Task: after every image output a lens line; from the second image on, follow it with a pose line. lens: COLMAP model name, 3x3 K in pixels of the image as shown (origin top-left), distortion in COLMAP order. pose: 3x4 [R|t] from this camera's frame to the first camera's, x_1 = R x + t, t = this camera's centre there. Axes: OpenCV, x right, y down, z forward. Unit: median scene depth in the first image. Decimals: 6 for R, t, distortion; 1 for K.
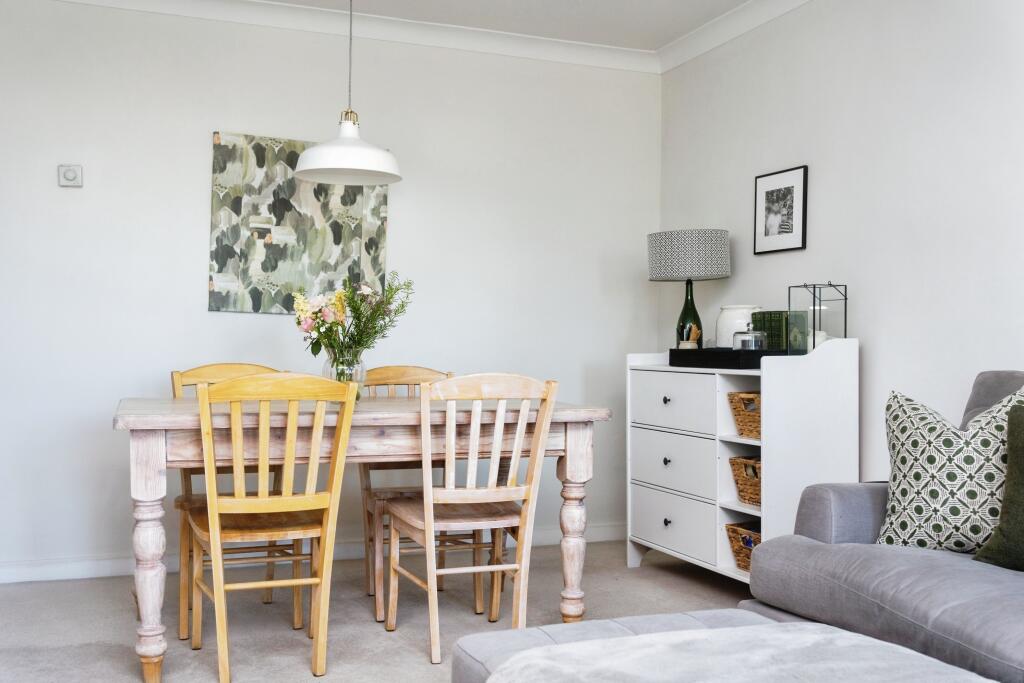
lens RADIAL K [[1085.0, 0, 514.2], [0, 1085.0, 333.8], [0, 0, 1]] dist [0.138676, 0.000000]
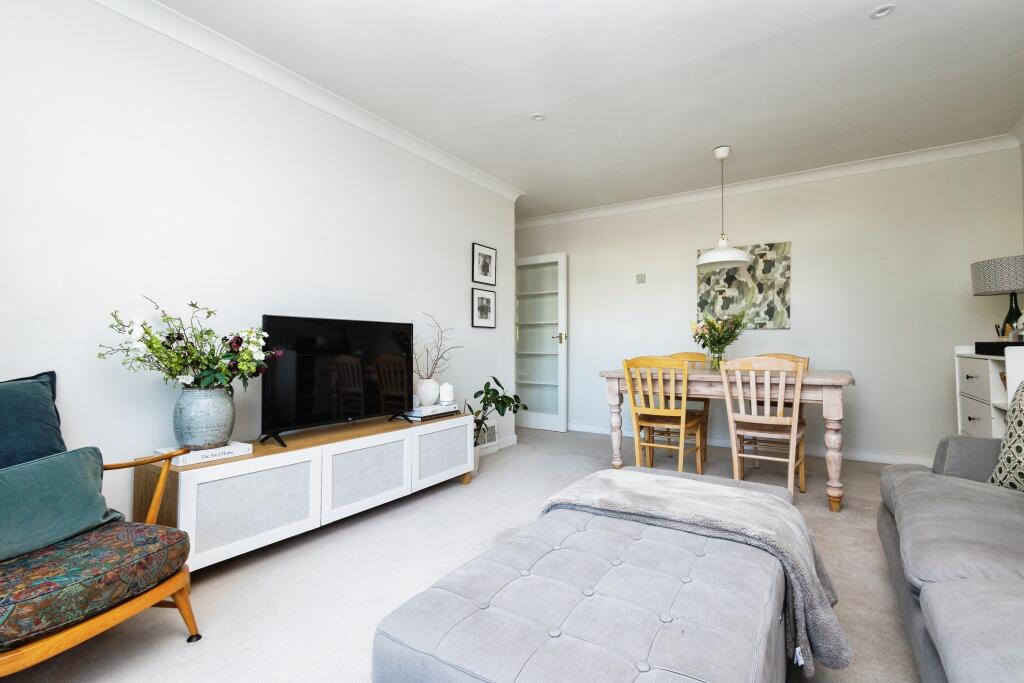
lens RADIAL K [[475.3, 0, 512.3], [0, 475.3, 344.0], [0, 0, 1]] dist [0.004524, -0.000806]
pose [[0.578768, -0.015255, -0.815350, 0.300512], [0.022613, 0.999741, -0.002654, 0.004052], [0.815179, -0.016902, 0.578963, 0.109905]]
